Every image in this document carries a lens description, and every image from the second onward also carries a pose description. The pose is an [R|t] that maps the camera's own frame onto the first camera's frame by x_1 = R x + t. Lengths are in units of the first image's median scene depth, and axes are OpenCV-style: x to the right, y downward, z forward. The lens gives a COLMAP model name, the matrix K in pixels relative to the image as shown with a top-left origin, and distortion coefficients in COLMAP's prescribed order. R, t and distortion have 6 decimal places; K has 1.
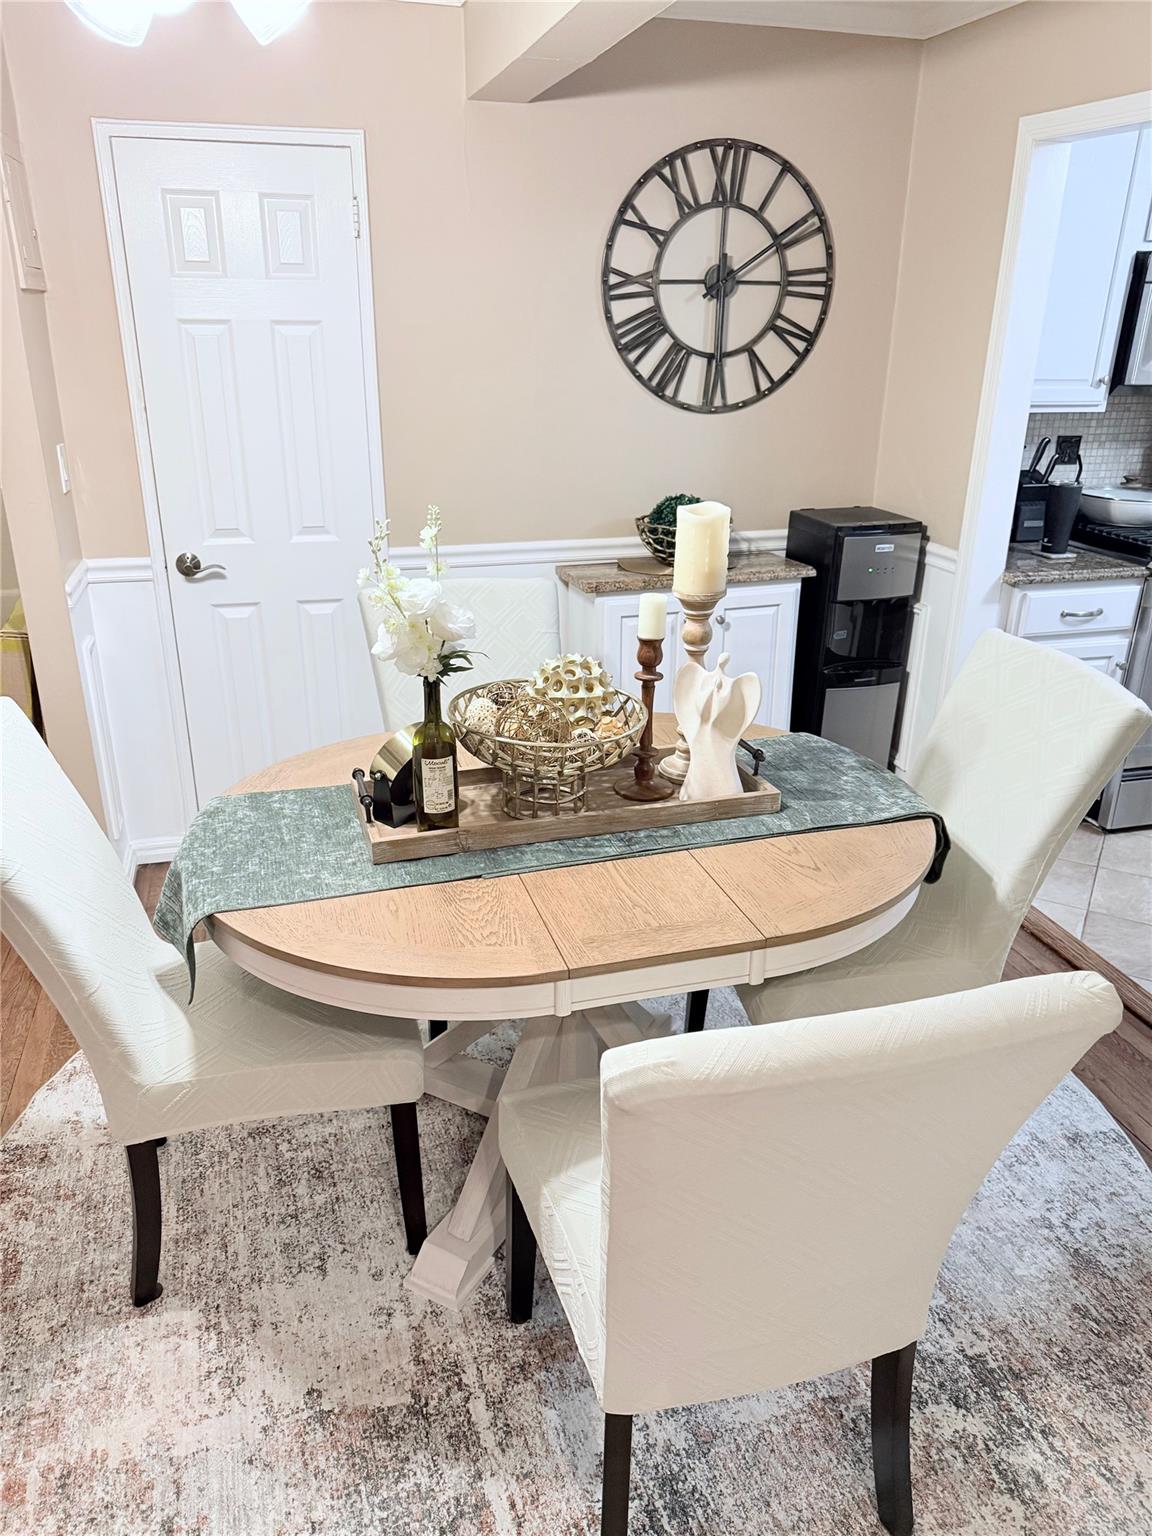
lens RADIAL K [[1089.1, 0, 567.9], [0, 1089.1, 779.2], [0, 0, 1]] dist [0.028663, -0.032204]
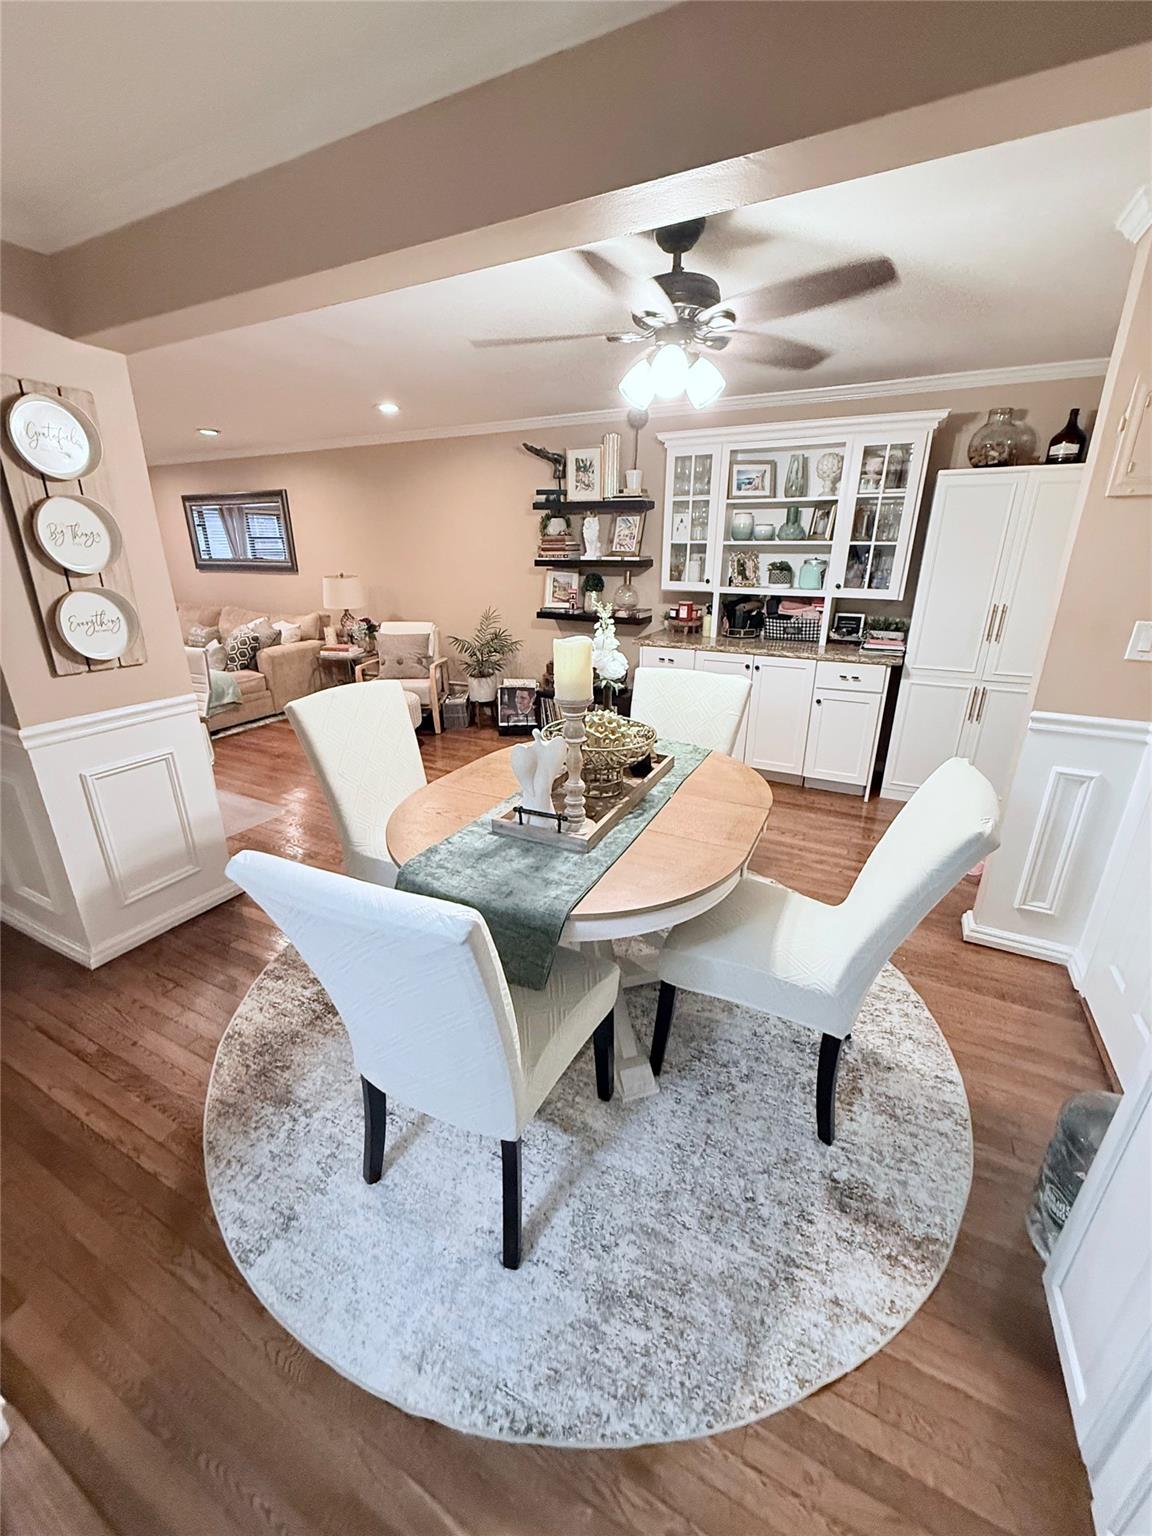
lens RADIAL K [[609.8, 0, 573.6], [0, 609.8, 765.2], [0, 0, 1]] dist [0.000775, -0.000327]
pose [[-0.685293, 0.237466, -0.688465, 0.417115], [-0.286843, 0.780918, 0.554877, -0.332618], [0.669399, 0.577734, -0.467042, 0.872869]]
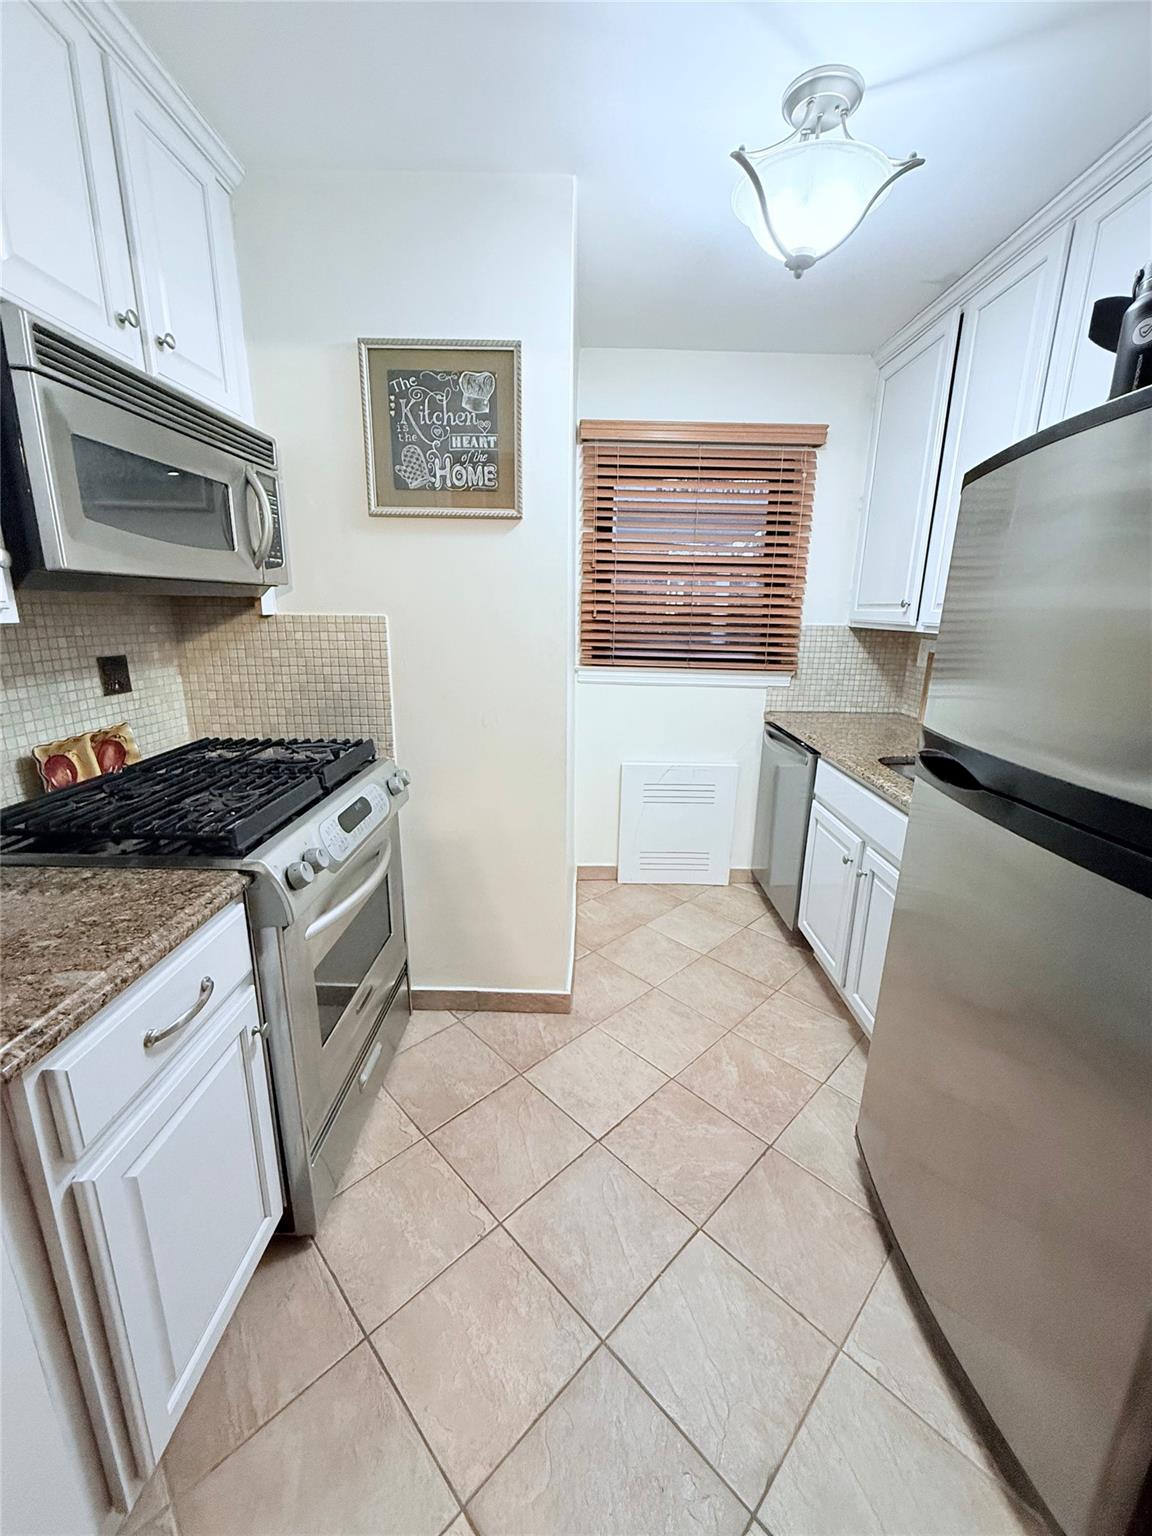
lens RADIAL K [[609.8, 0, 575.6], [0, 609.8, 764.5], [0, 0, 1]] dist [0.000775, -0.000327]
pose [[0.288153, -0.246346, 0.925355, 0.301502], [0.360480, 0.923163, 0.133510, -0.231837], [-0.887143, 0.295101, 0.354815, 0.730557]]
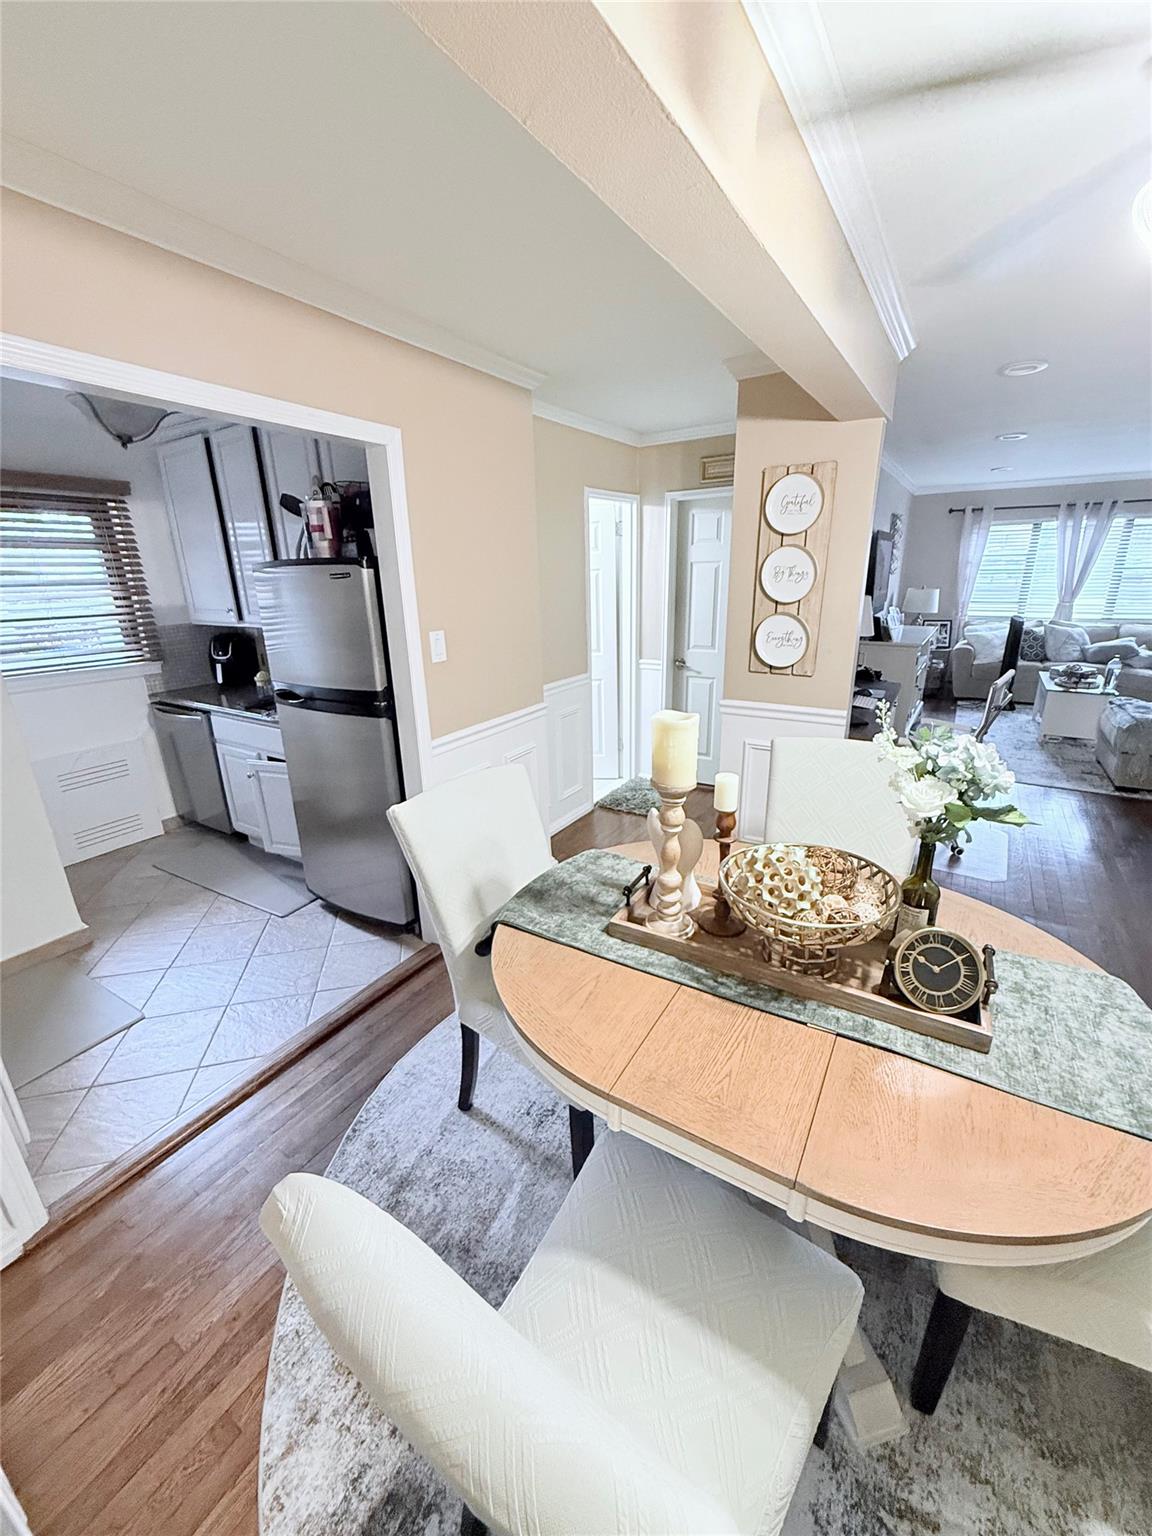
lens RADIAL K [[609.8, 0, 575.3], [0, 609.8, 765.6], [0, 0, 1]] dist [0.000775, -0.000327]
pose [[-0.669673, -0.224414, 0.707938, -0.173172], [0.302760, 0.787944, 0.536171, -0.354285], [-0.678140, 0.573395, -0.459721, 0.838024]]
